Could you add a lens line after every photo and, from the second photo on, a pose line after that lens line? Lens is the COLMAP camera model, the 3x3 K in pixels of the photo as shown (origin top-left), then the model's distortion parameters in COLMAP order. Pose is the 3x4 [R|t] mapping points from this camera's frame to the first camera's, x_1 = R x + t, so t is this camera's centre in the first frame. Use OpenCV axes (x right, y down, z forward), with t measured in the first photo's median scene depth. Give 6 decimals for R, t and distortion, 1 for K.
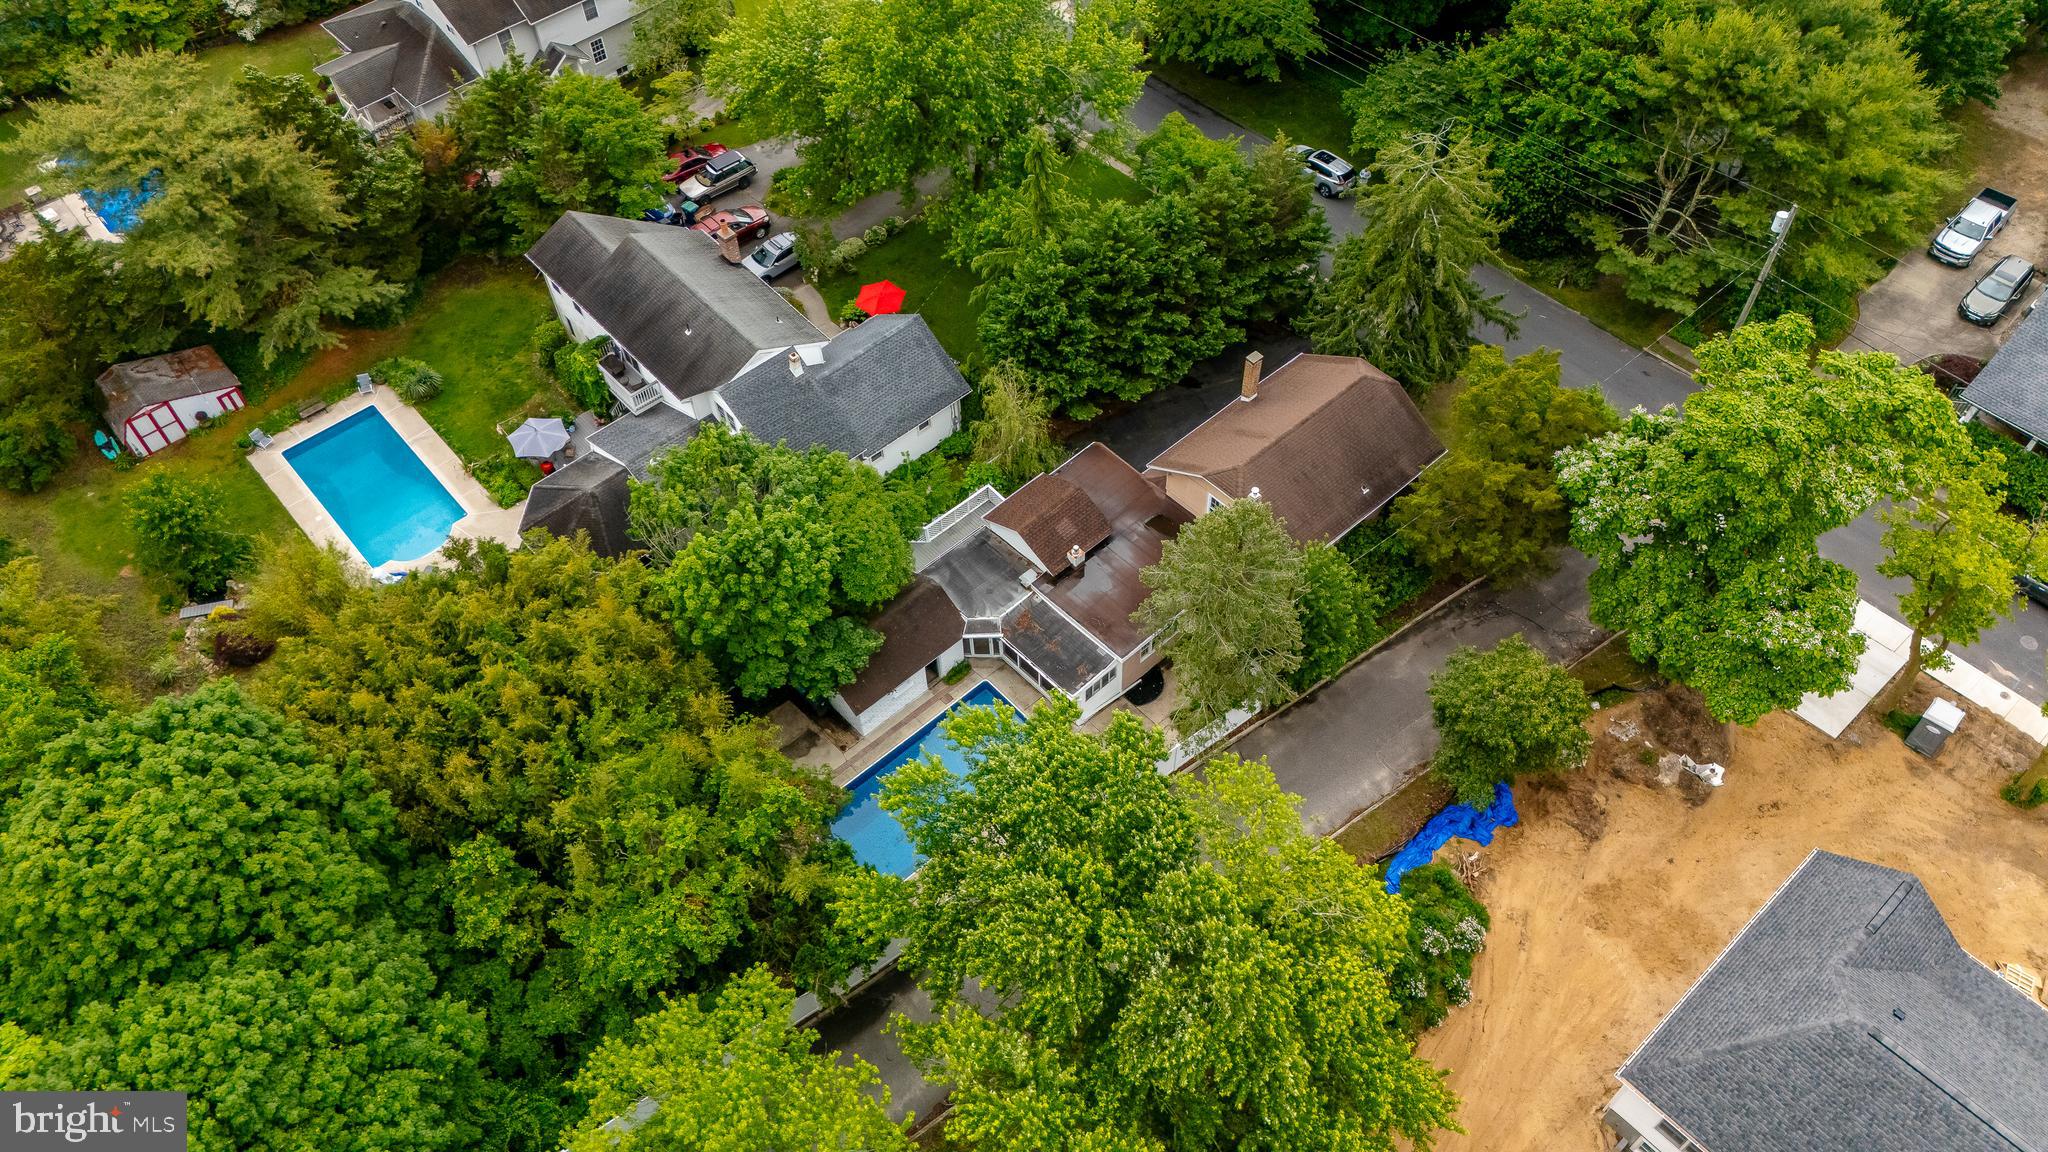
lens RADIAL K [[1501.3, 0, 1022.5], [0, 1501.3, 569.8], [0, 0, 1]] dist [0.059348, -0.026090]
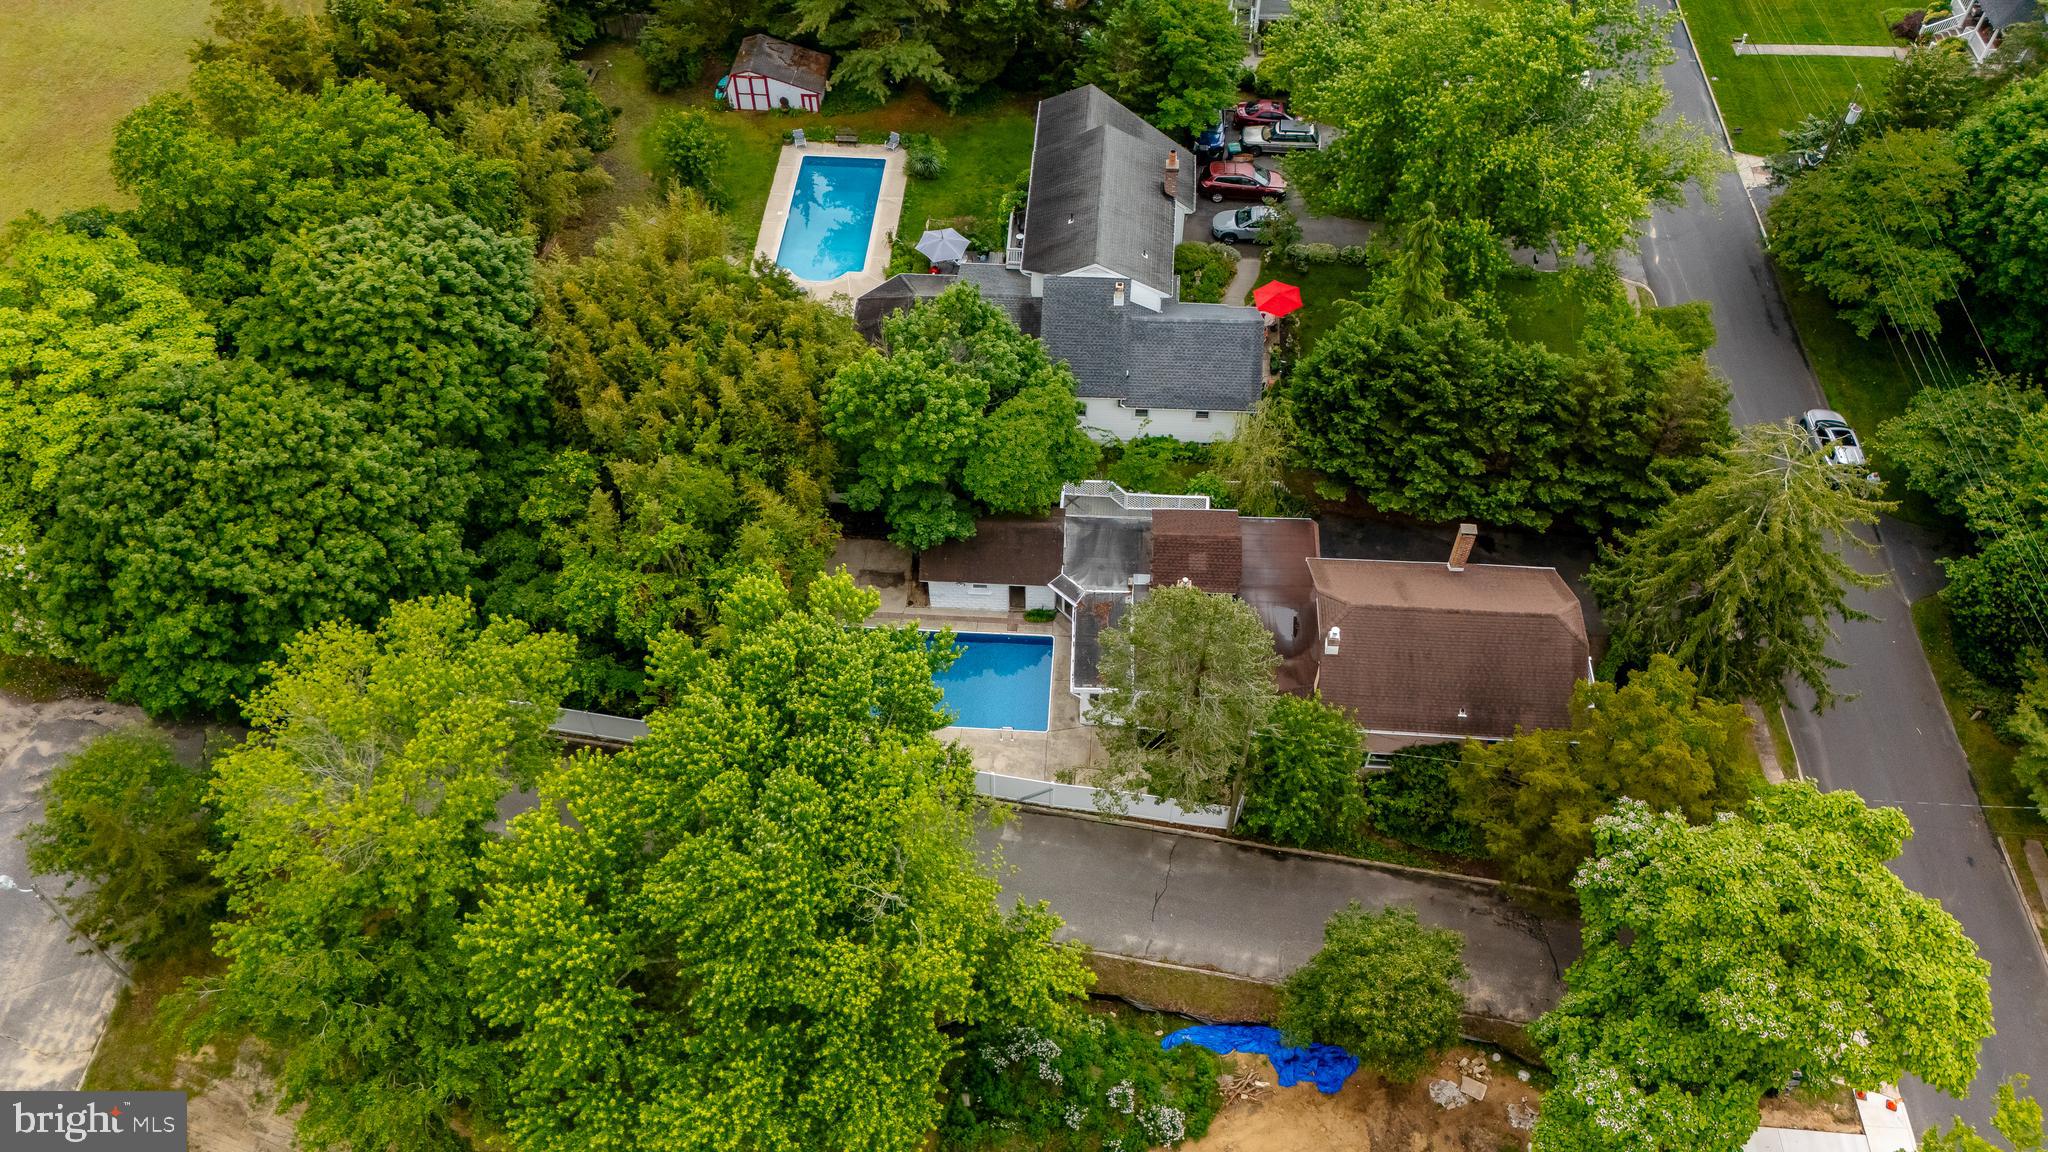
lens RADIAL K [[1501.3, 0, 1028.5], [0, 1501.3, 580.0], [0, 0, 1]] dist [0.059348, -0.026090]
pose [[0.700163, 0.576202, -0.421620, 0.348464], [-0.569967, 0.806726, 0.155986, -0.100723], [0.430011, 0.131094, 0.893255, 0.069693]]
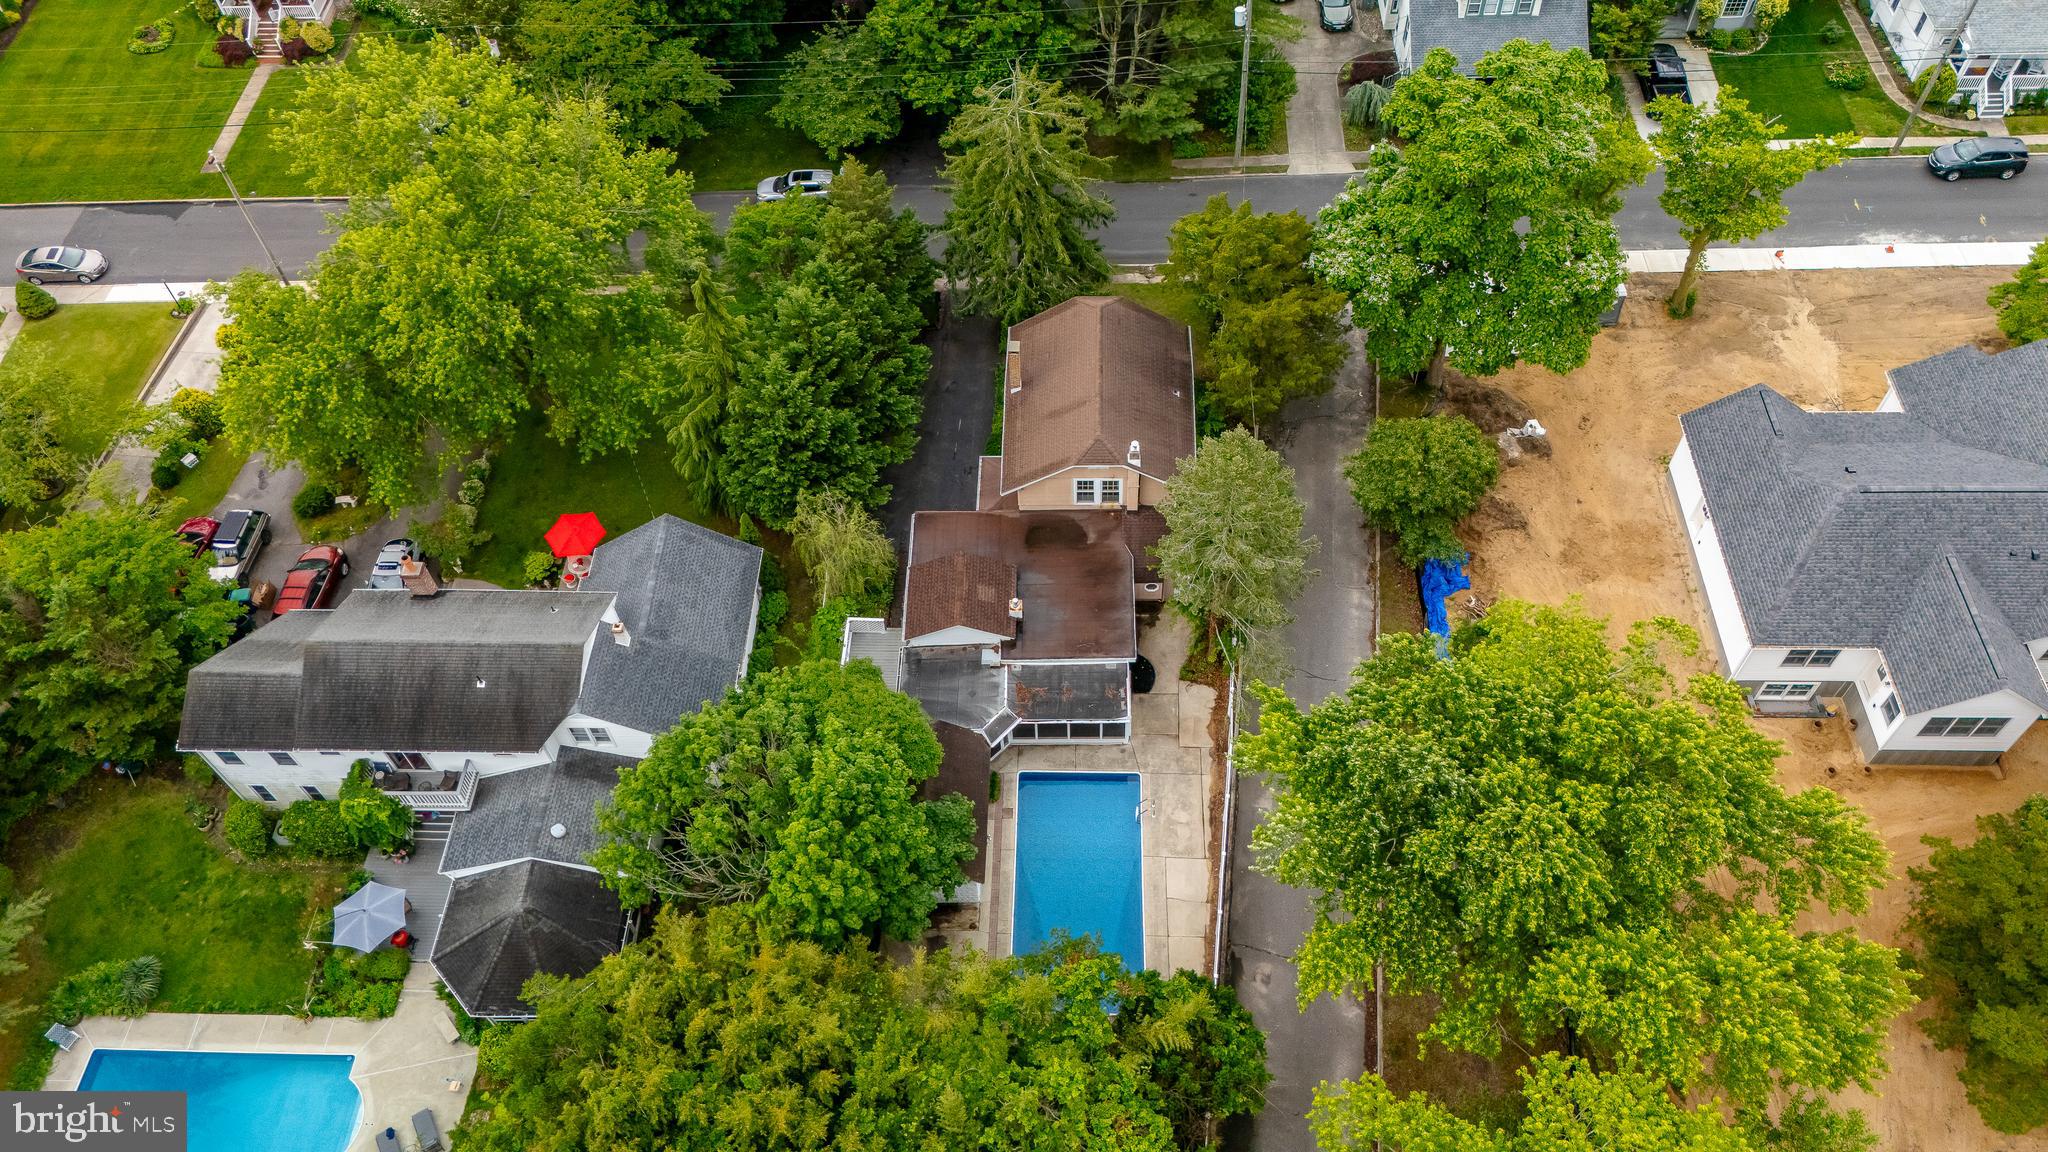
lens RADIAL K [[1501.3, 0, 1015.8], [0, 1501.3, 571.1], [0, 0, 1]] dist [0.059348, -0.026090]
pose [[0.691544, -0.579509, 0.431203, -0.336309], [0.584483, 0.799693, 0.137367, -0.148238], [-0.424436, 0.157035, 0.891737, 0.131707]]
